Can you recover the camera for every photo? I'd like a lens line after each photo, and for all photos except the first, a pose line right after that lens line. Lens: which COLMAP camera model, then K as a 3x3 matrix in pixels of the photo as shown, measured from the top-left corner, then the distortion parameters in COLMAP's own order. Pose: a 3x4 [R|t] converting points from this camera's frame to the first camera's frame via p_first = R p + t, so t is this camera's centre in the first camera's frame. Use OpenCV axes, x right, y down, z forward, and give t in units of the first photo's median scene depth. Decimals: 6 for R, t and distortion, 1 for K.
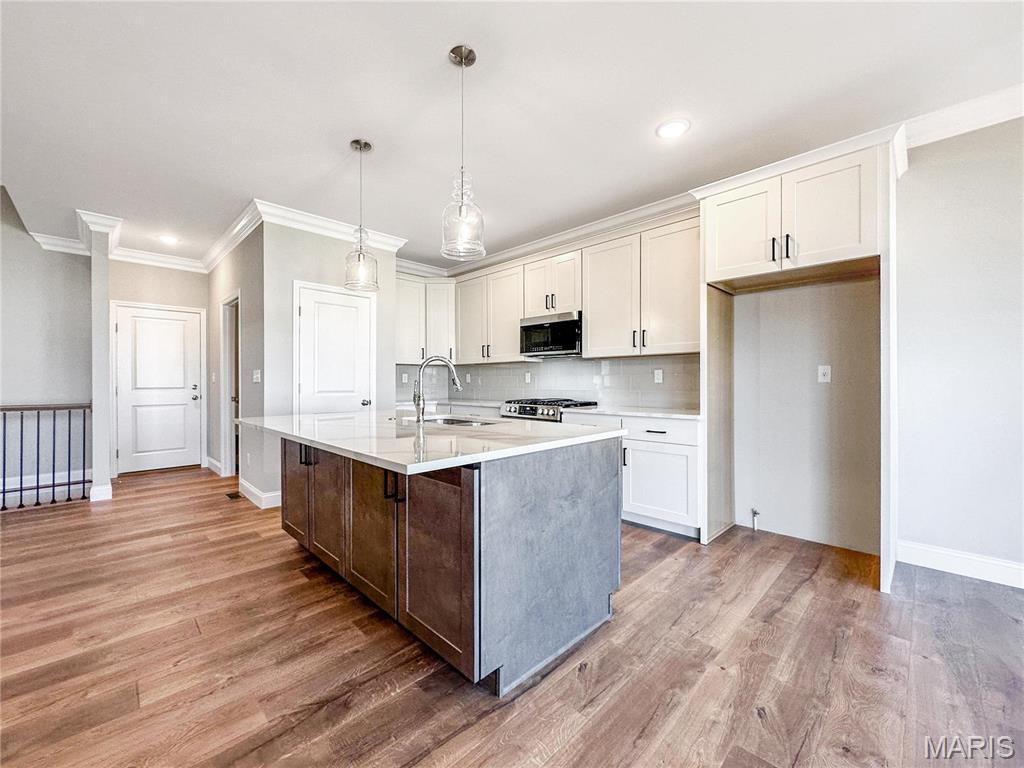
lens RADIAL K [[413.6, 0, 512.0], [0, 413.6, 384.0], [0, 0, 1]] dist [-0.002159, -0.000007]
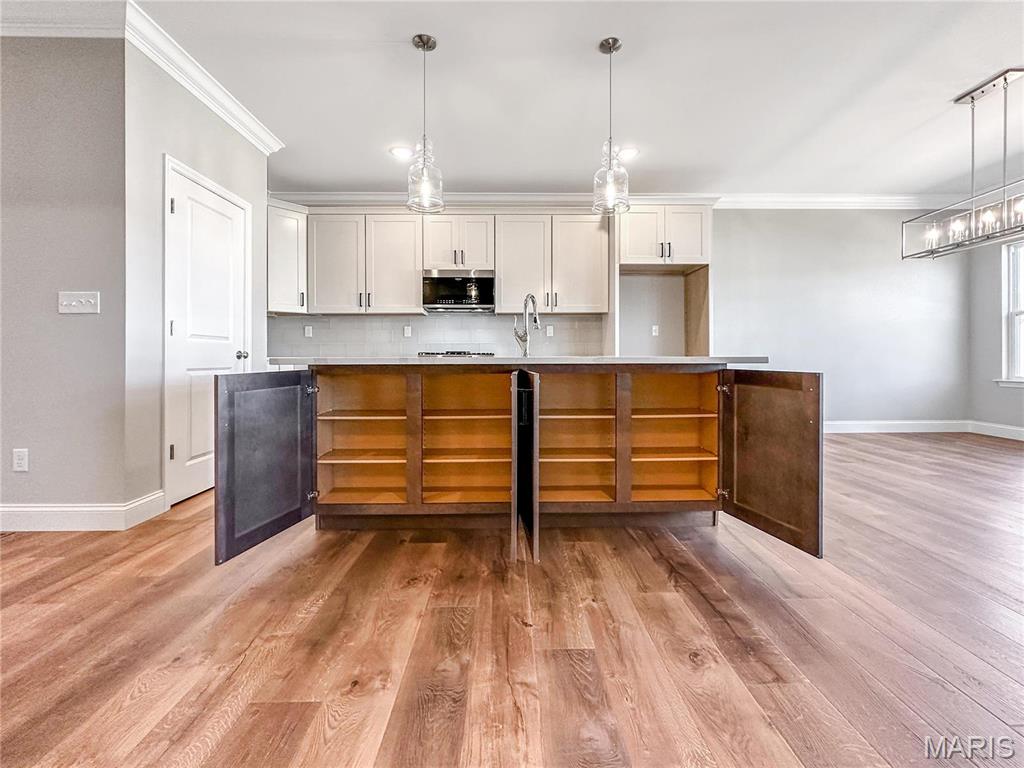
lens RADIAL K [[420.9, 0, 513.7], [0, 420.9, 356.0], [0, 0, 1]] dist [-0.002200, 0.000047]
pose [[0.694262, -0.000599, 0.719722, -0.838099], [0.005945, 0.999970, -0.004902, 0.080759], [-0.719698, 0.007683, 0.694245, 0.247395]]
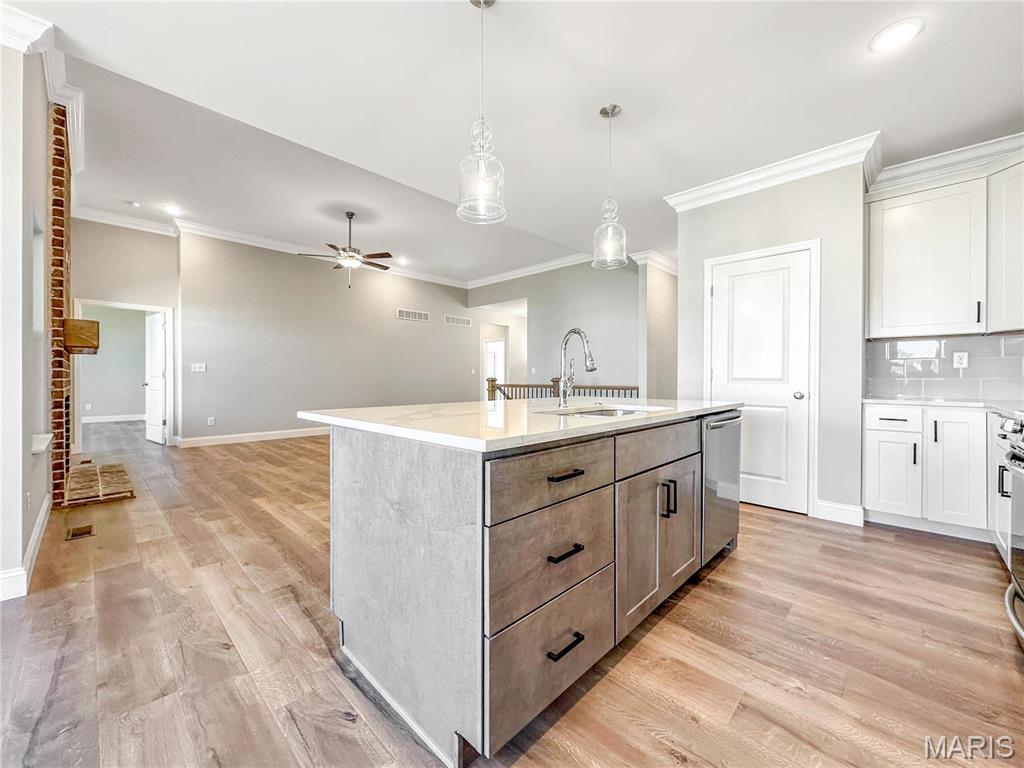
lens RADIAL K [[413.1, 0, 514.2], [0, 413.1, 378.6], [0, 0, 1]] dist [0.003207, 0.000361]
pose [[0.016669, 0.002691, -0.999857, 0.550347], [-0.006728, 0.999974, 0.002579, 0.025164], [0.999838, 0.006684, 0.016687, 0.744295]]
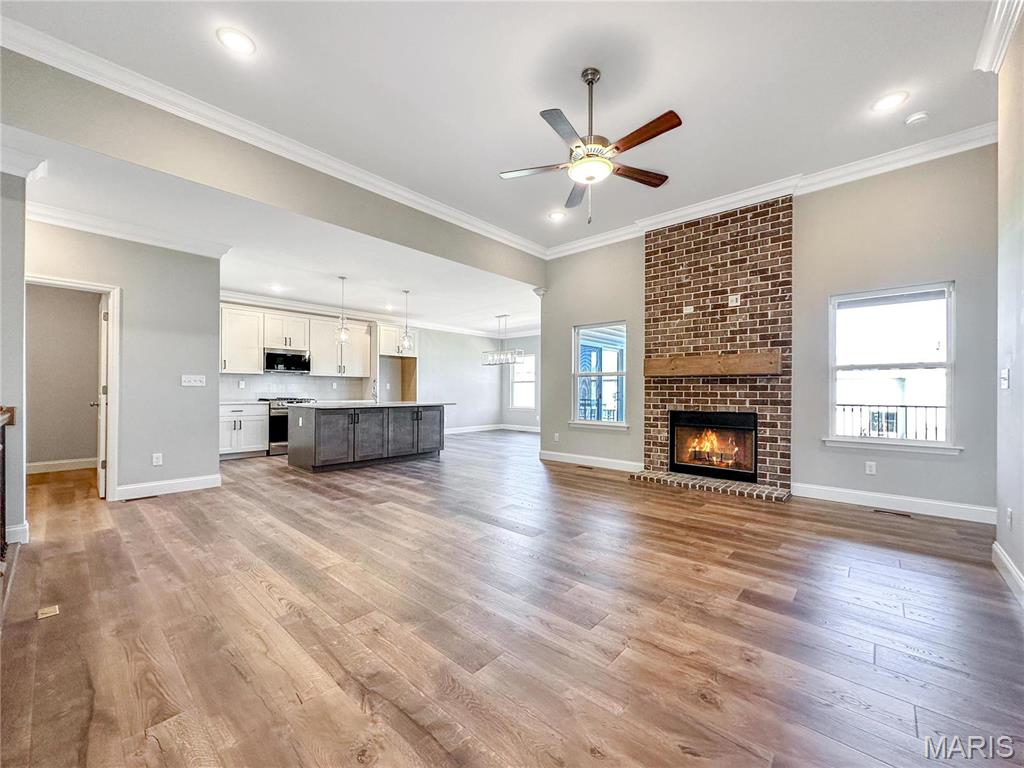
lens RADIAL K [[412.3, 0, 507.9], [0, 412.3, 386.5], [0, 0, 1]] dist [-0.002571, 0.020154]
pose [[-0.051679, 0.009874, 0.998615, -2.476688], [-0.000601, 0.999951, -0.009918, 0.009802], [-0.998664, -0.001112, -0.051671, 0.239007]]
